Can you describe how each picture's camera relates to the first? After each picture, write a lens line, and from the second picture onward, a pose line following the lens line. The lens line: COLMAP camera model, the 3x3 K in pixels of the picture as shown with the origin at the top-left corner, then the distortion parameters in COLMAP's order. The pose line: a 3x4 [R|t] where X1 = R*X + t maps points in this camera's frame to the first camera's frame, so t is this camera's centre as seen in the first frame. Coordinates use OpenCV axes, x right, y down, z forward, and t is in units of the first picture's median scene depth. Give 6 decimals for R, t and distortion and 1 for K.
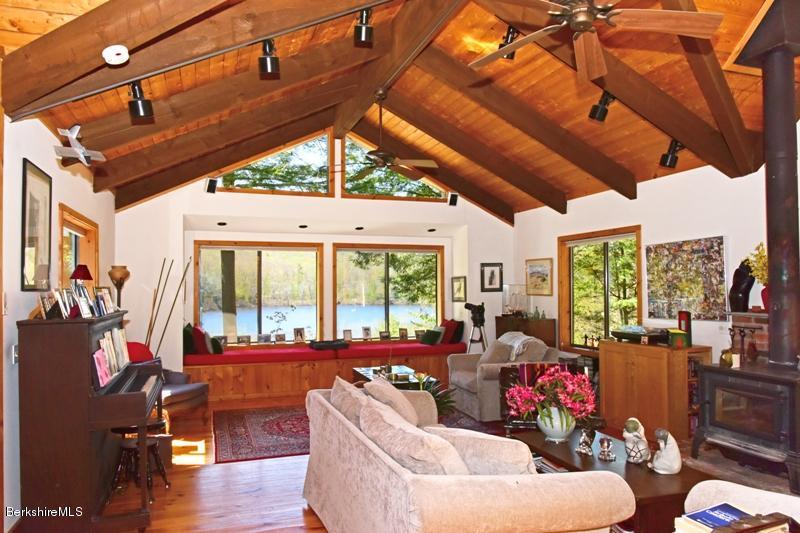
lens RADIAL K [[546.6, 0, 396.5], [0, 546.6, 271.1], [0, 0, 1]] dist [-0.008306, -0.003158]
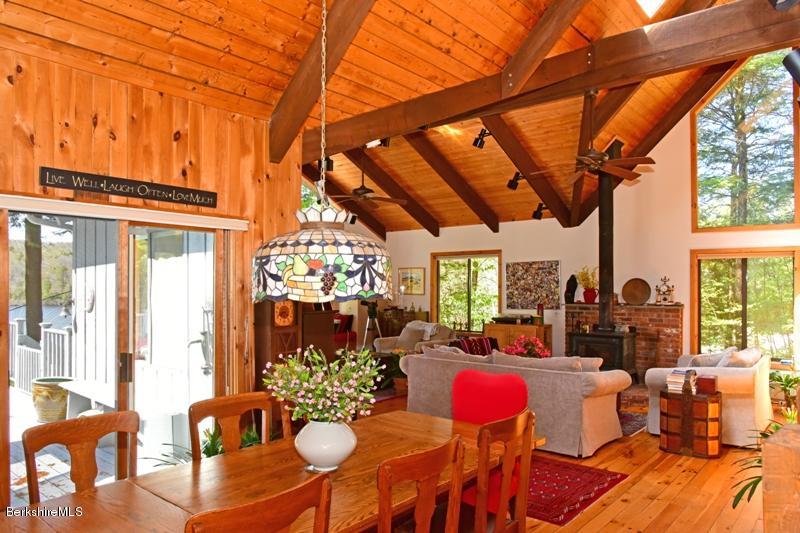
lens RADIAL K [[546.6, 0, 391.5], [0, 546.6, 271.9], [0, 0, 1]] dist [-0.008306, -0.003158]
pose [[0.871527, 0.019907, 0.489943, -0.674462], [-0.020755, 0.999778, -0.003702, -0.009390], [-0.489908, -0.006943, 0.871746, -0.238449]]
